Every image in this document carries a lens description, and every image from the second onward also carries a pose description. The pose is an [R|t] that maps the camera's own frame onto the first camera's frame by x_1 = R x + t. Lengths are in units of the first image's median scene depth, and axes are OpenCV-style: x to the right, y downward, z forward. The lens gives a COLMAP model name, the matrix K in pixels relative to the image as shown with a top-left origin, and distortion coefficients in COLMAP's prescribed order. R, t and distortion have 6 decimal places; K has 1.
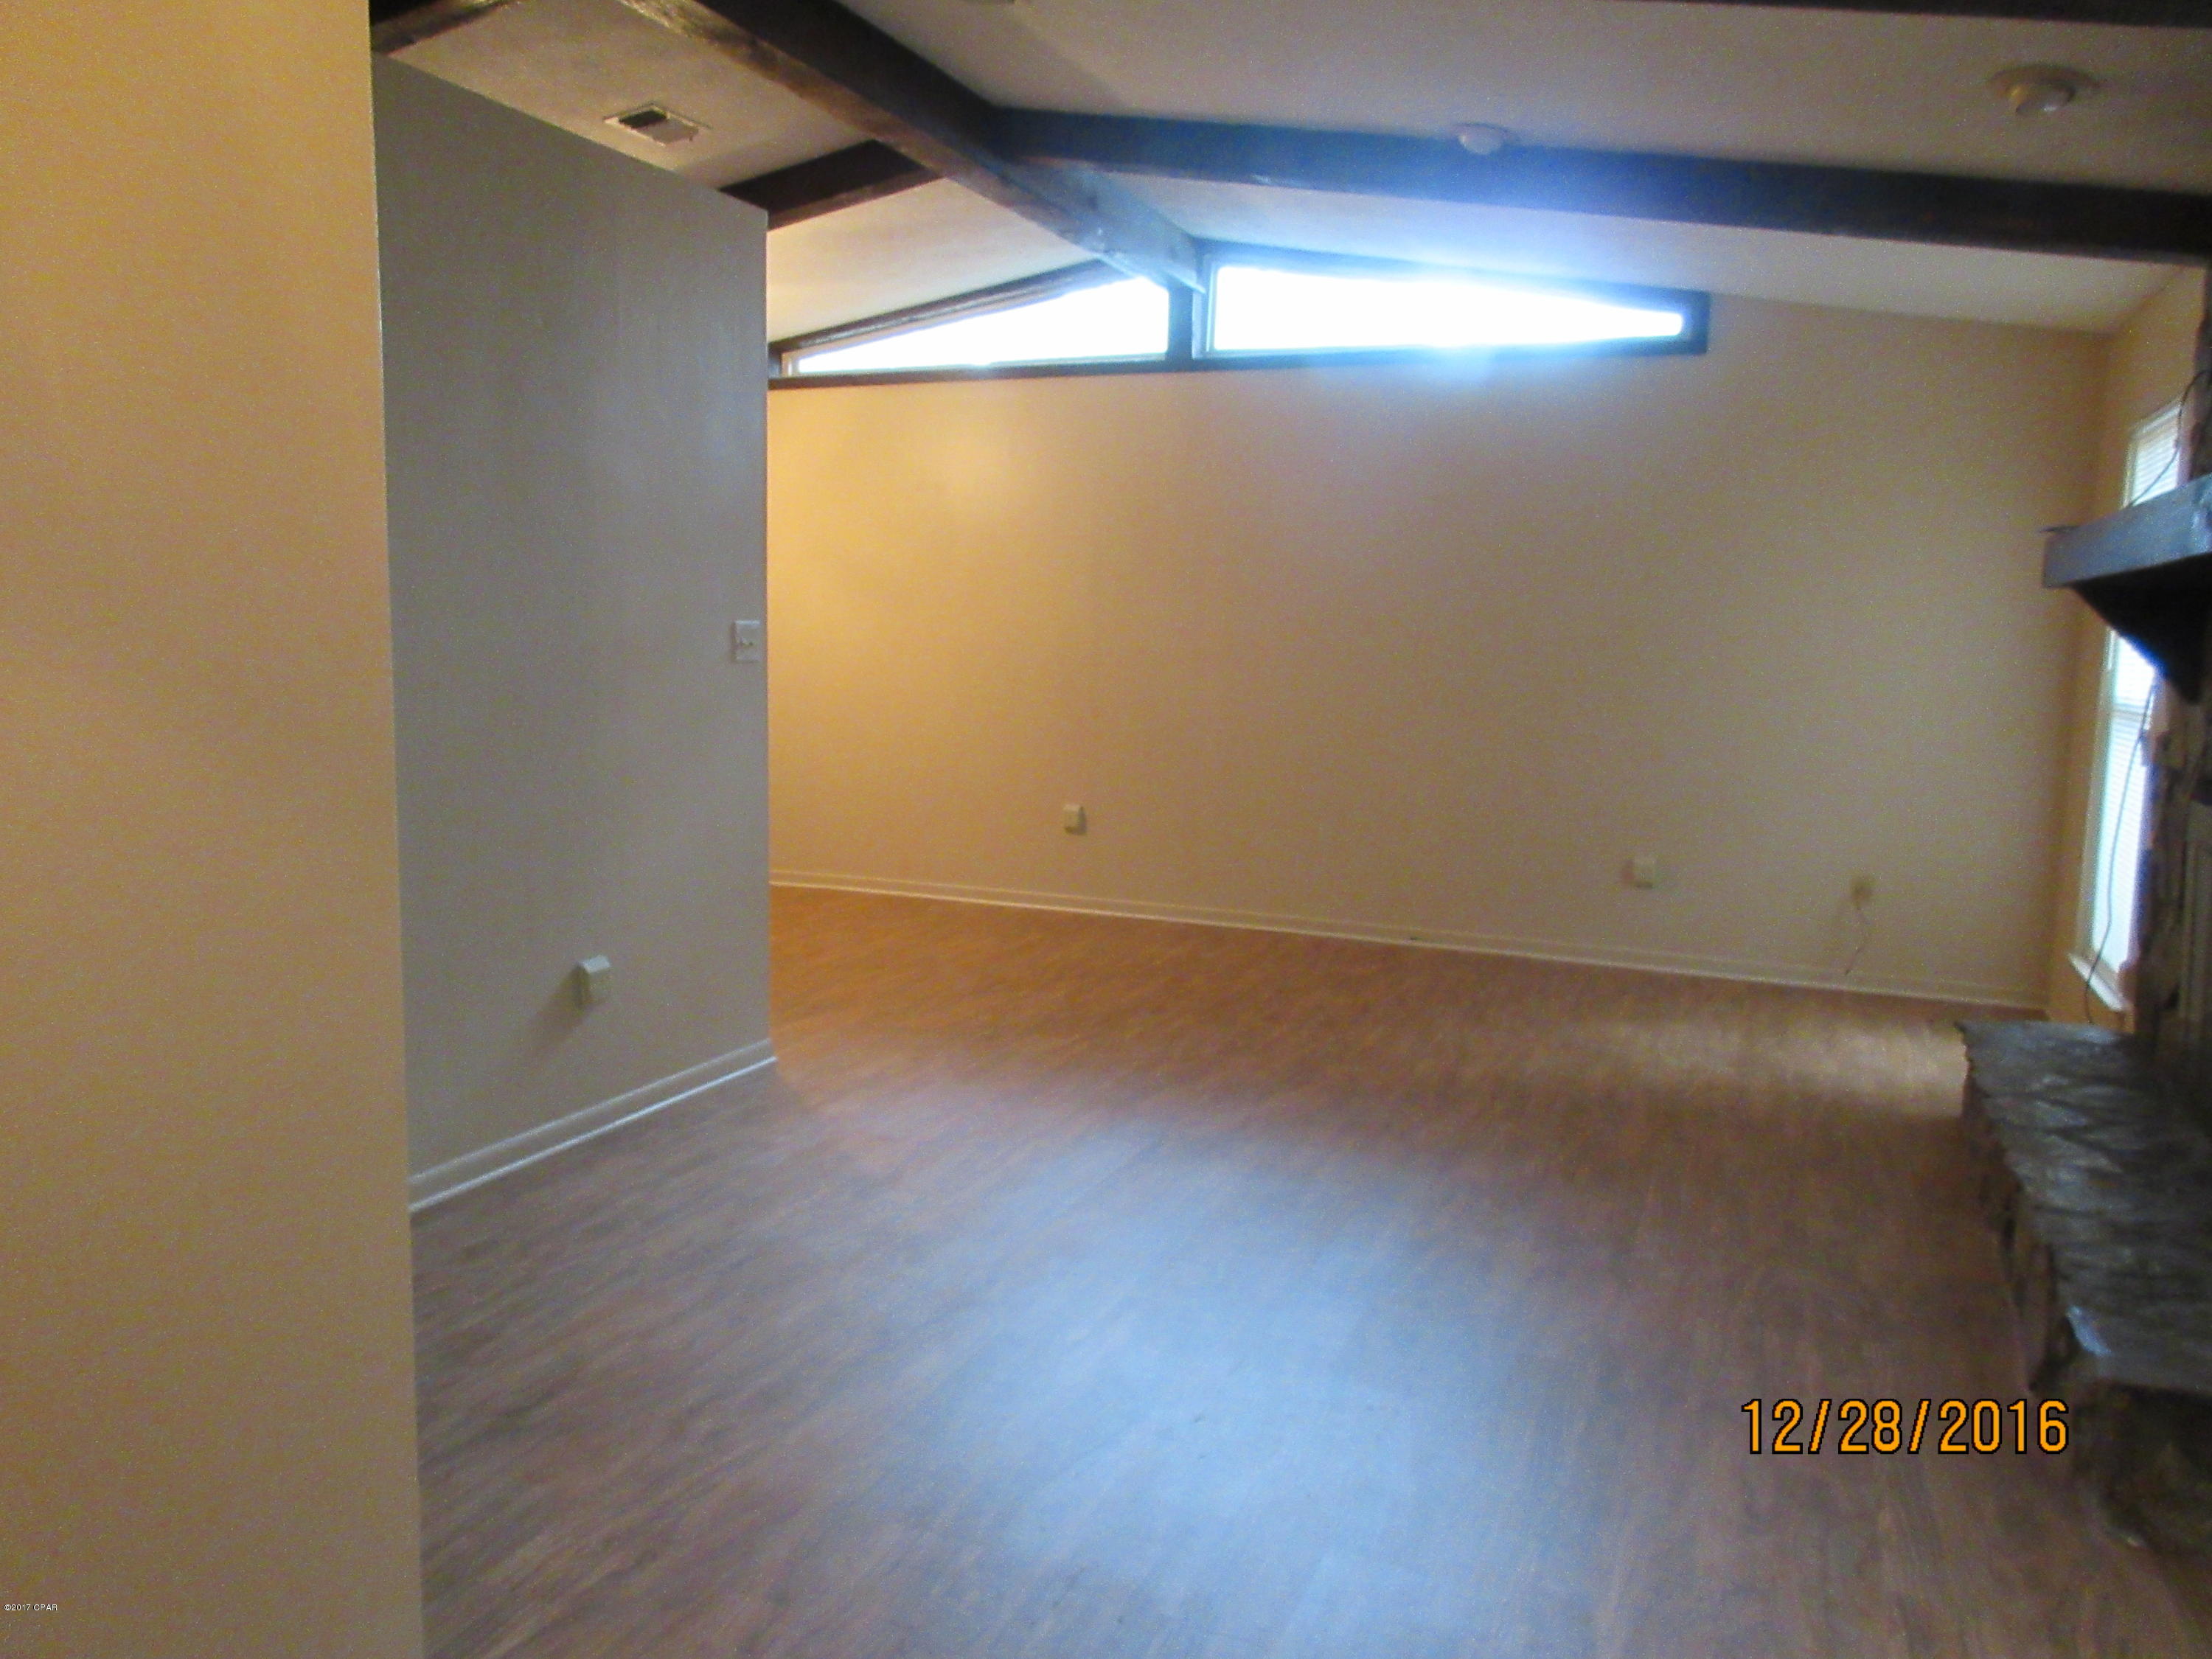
lens RADIAL K [[1640.4, 0, 1099.6], [0, 1640.4, 810.7], [0, 0, 1]] dist [0.009966, -0.001752]
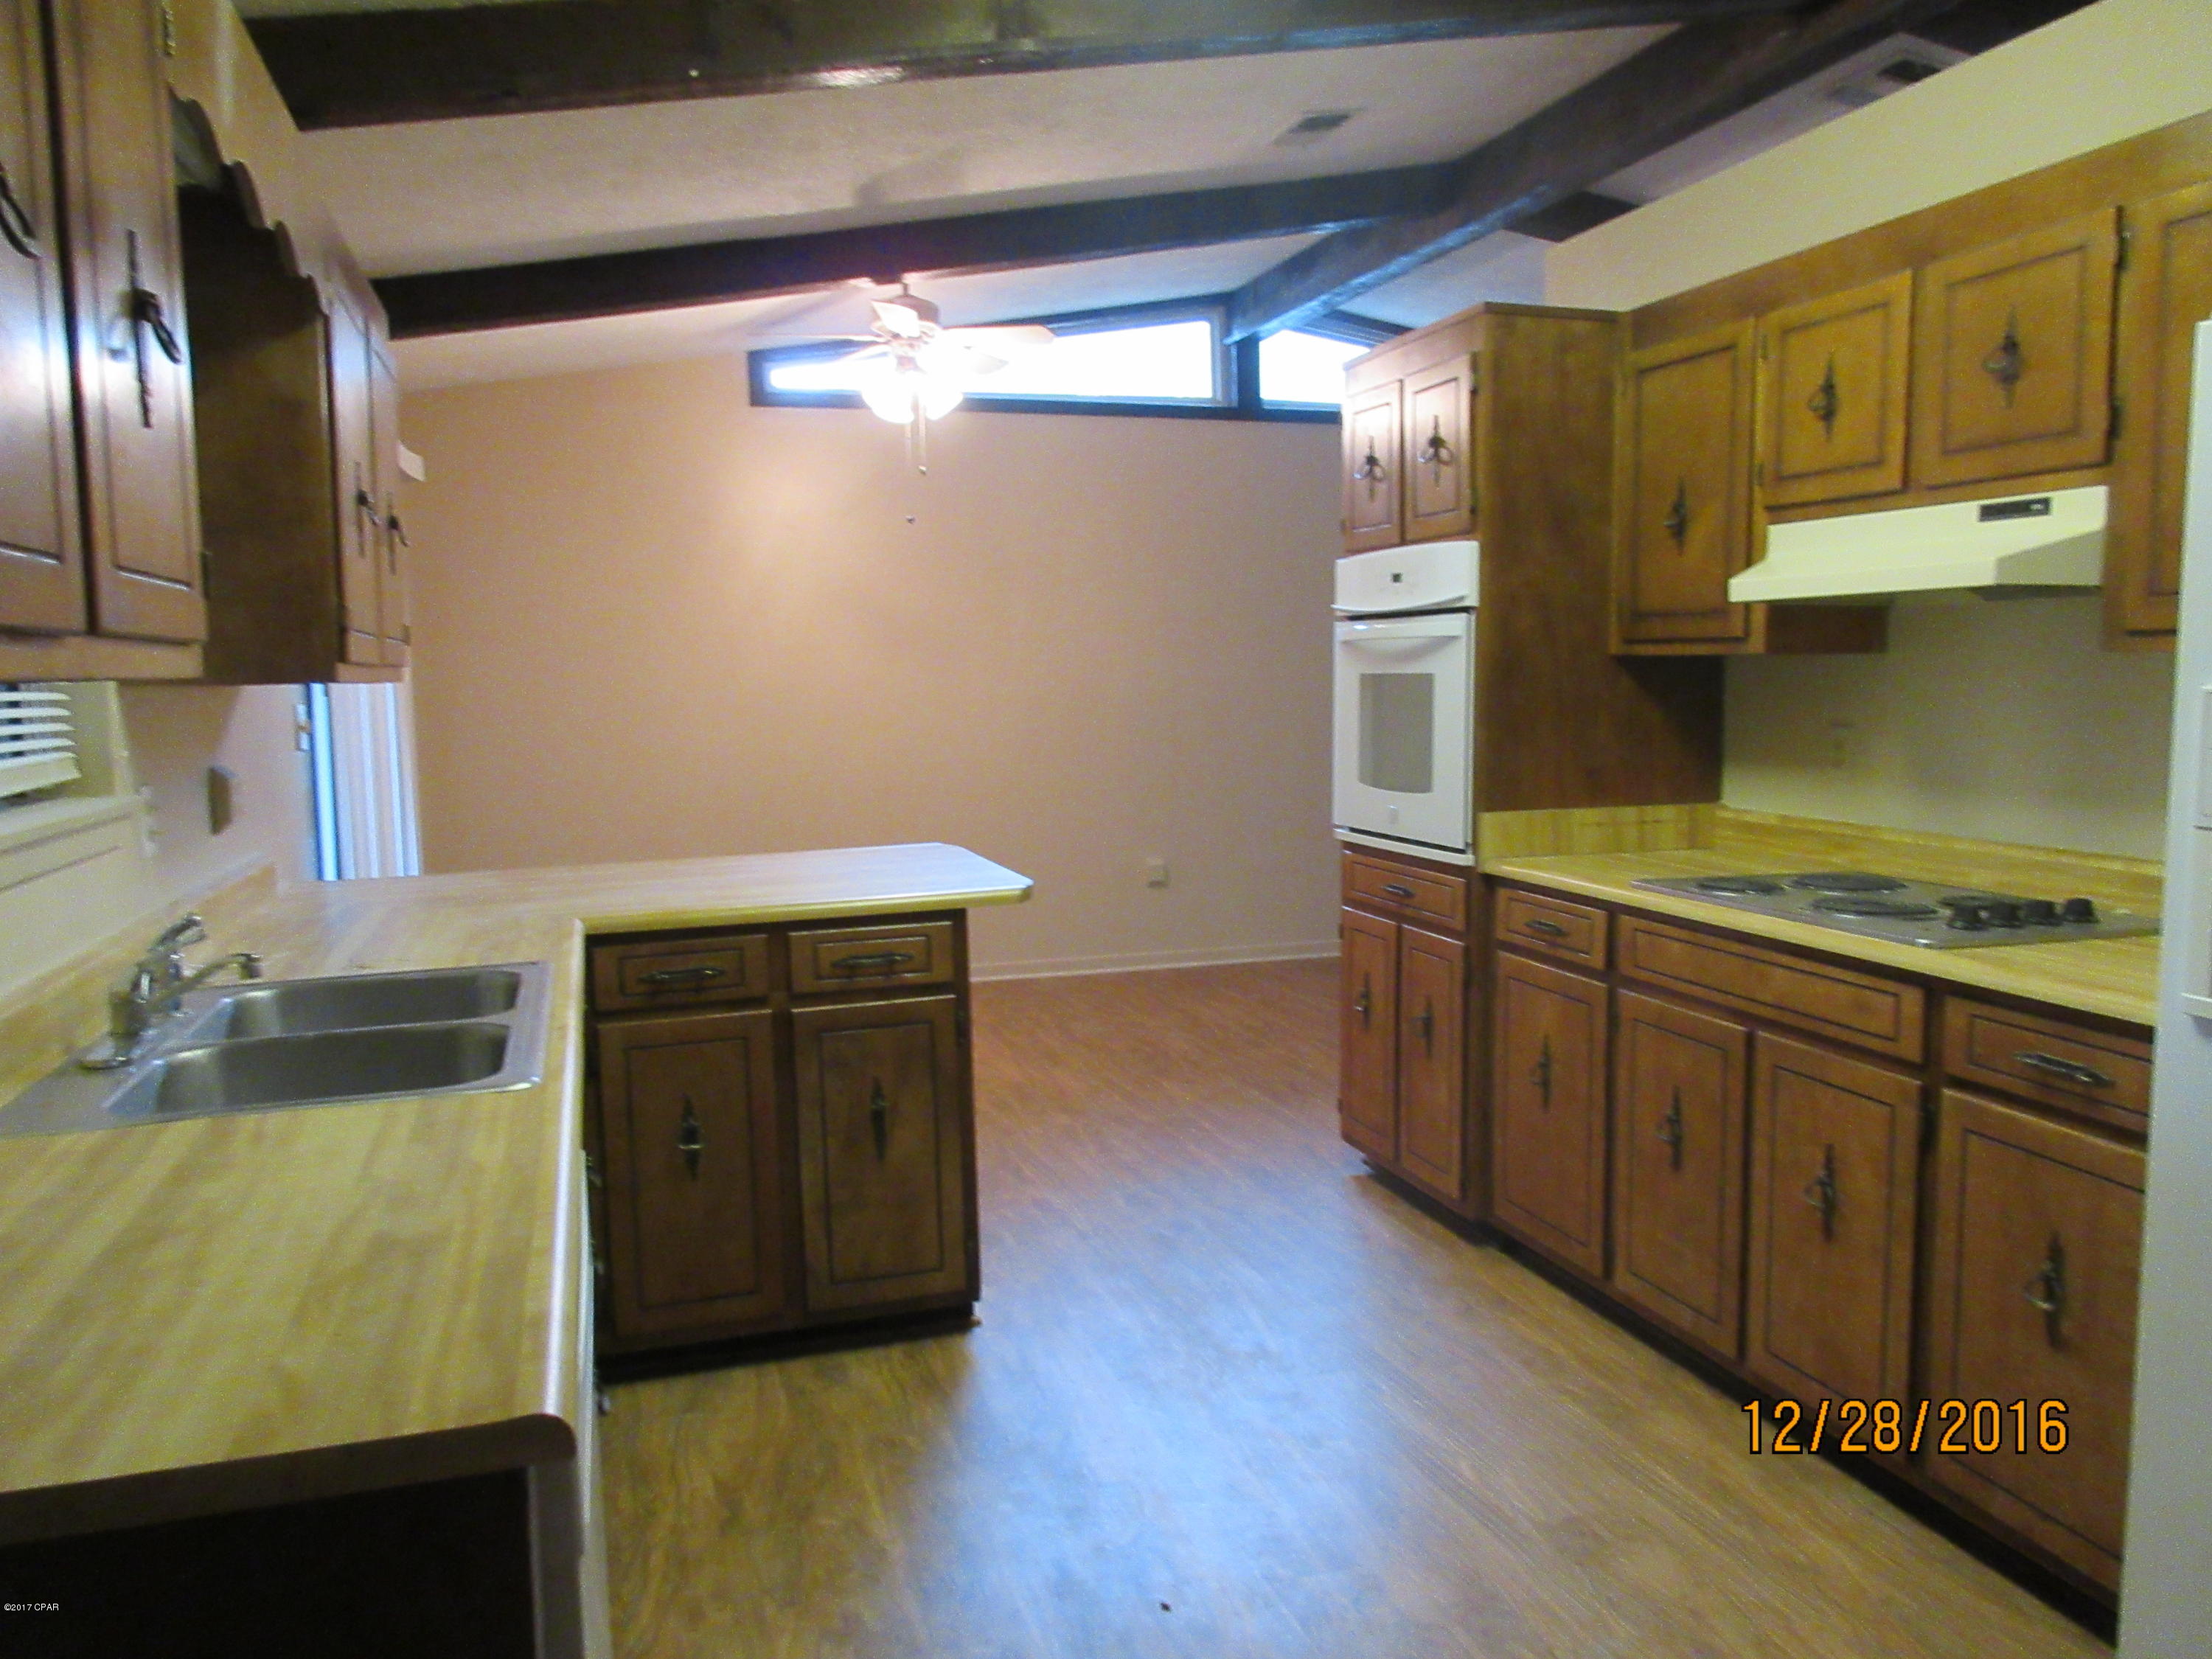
lens RADIAL K [[1640.4, 0, 1099.6], [0, 1640.4, 810.7], [0, 0, 1]] dist [0.009966, -0.001752]
pose [[0.760982, -0.087710, 0.642817, -0.695173], [0.105404, 0.994370, 0.010899, -0.048269], [-0.640153, 0.059462, 0.765943, 0.297696]]
